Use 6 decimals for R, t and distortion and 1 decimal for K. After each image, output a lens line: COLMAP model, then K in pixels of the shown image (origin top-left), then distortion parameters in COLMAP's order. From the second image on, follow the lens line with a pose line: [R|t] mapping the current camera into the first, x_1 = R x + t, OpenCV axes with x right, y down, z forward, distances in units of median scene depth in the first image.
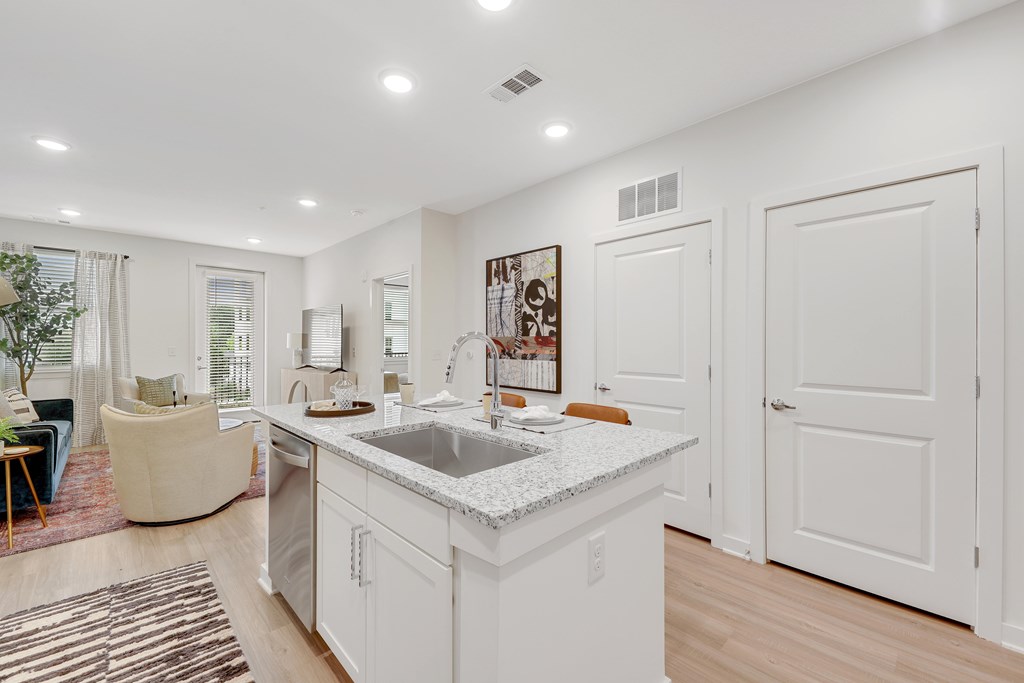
lens RADIAL K [[412.3, 0, 512.8], [0, 412.3, 340.9], [0, 0, 1]] dist [0.017400, -0.003781]
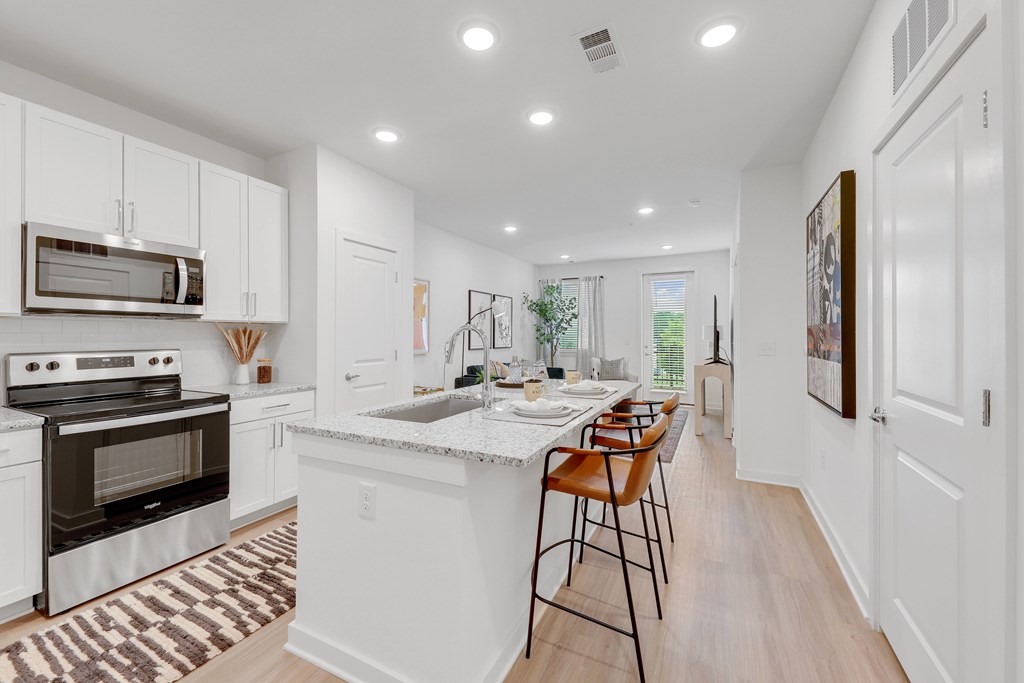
lens RADIAL K [[412.3, 0, 514.6], [0, 412.3, 333.8], [0, 0, 1]] dist [0.017400, -0.003781]
pose [[0.325624, -0.002947, -0.945495, 0.503029], [0.003706, 0.999991, -0.001841, 0.004219], [0.945492, -0.002905, 0.325632, 0.328980]]
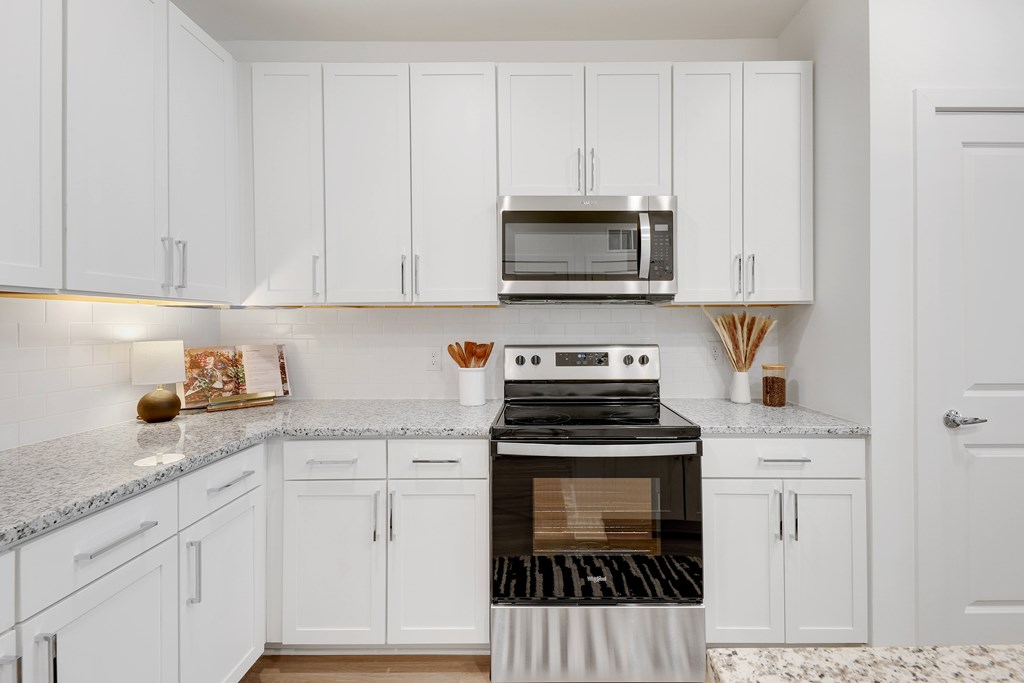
lens RADIAL K [[461.2, 0, 525.0], [0, 461.2, 322.6], [0, 0, 1]] dist [0.008041, -0.002830]
pose [[-0.696838, -0.003956, -0.717218, 0.141790], [0.004631, 0.999939, -0.010015, 0.004477], [0.717214, -0.010300, -0.696777, 0.296895]]
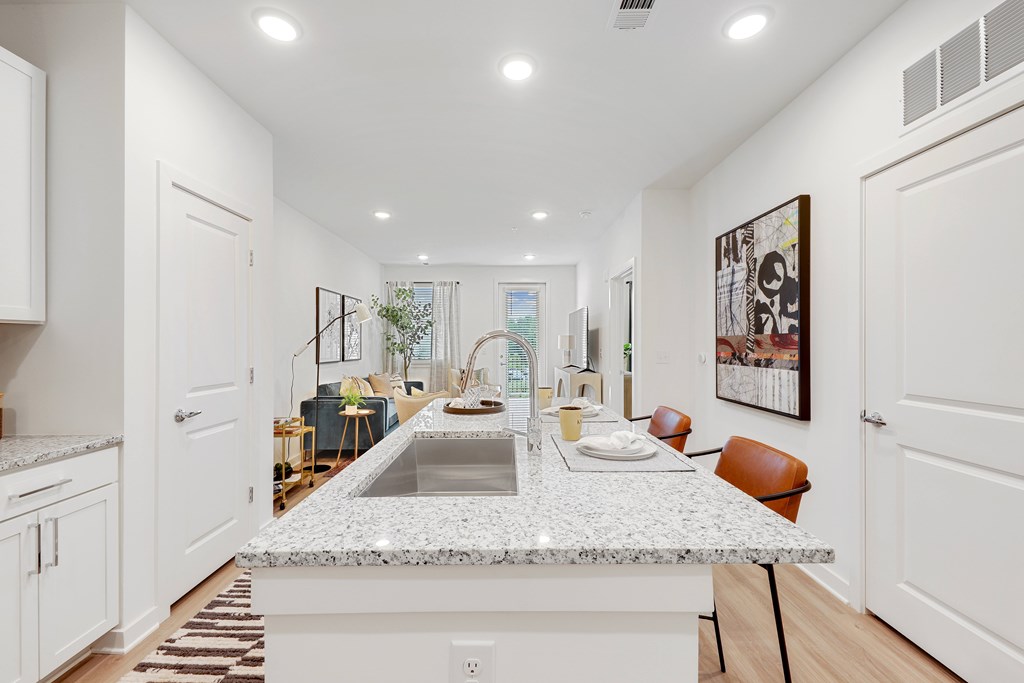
lens RADIAL K [[412.3, 0, 511.9], [0, 412.3, 342.5], [0, 0, 1]] dist [0.017400, -0.003781]
pose [[0.720354, -0.004005, -0.693595, 0.225538], [0.004748, 0.999988, -0.000843, 0.001712], [0.693590, -0.002686, 0.720365, 0.187746]]
